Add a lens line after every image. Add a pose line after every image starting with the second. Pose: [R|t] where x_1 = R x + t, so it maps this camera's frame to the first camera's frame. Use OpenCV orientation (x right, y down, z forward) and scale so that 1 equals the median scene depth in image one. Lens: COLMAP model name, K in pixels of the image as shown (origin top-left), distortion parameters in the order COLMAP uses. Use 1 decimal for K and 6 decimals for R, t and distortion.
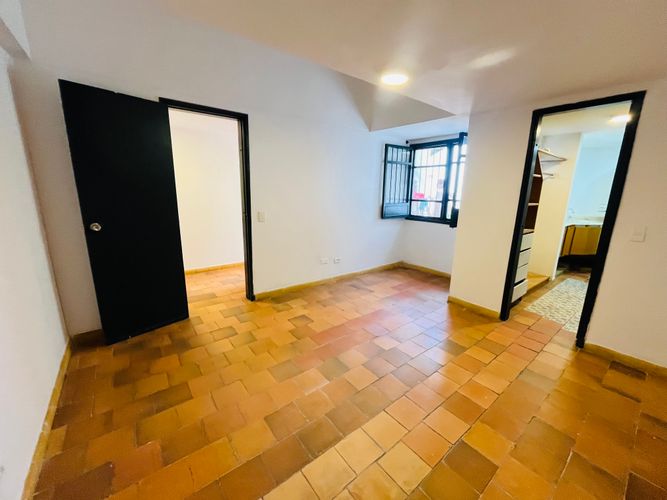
lens RADIAL K [[269.2, 0, 333.8], [0, 269.2, 249.5], [0, 0, 1]] dist [-0.002538, -0.000233]
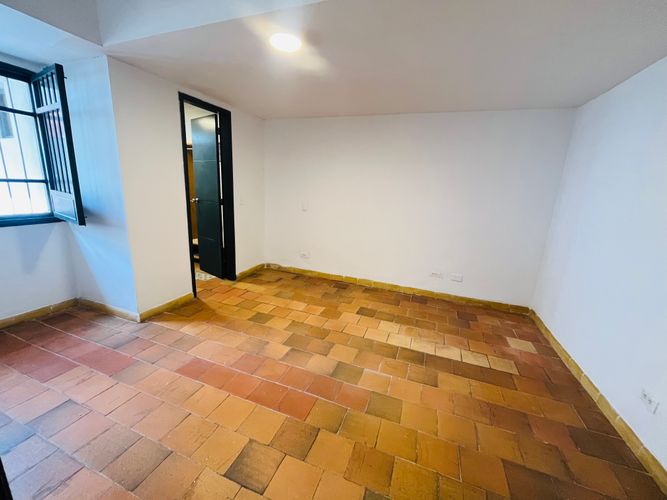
lens RADIAL K [[269.2, 0, 333.2], [0, 269.2, 248.1], [0, 0, 1]] dist [-0.002538, -0.000233]
pose [[-0.520014, -0.238601, 0.820155, -0.583481], [0.125869, 0.928304, 0.349870, -0.268510], [-0.844833, 0.285170, -0.452699, 1.217121]]
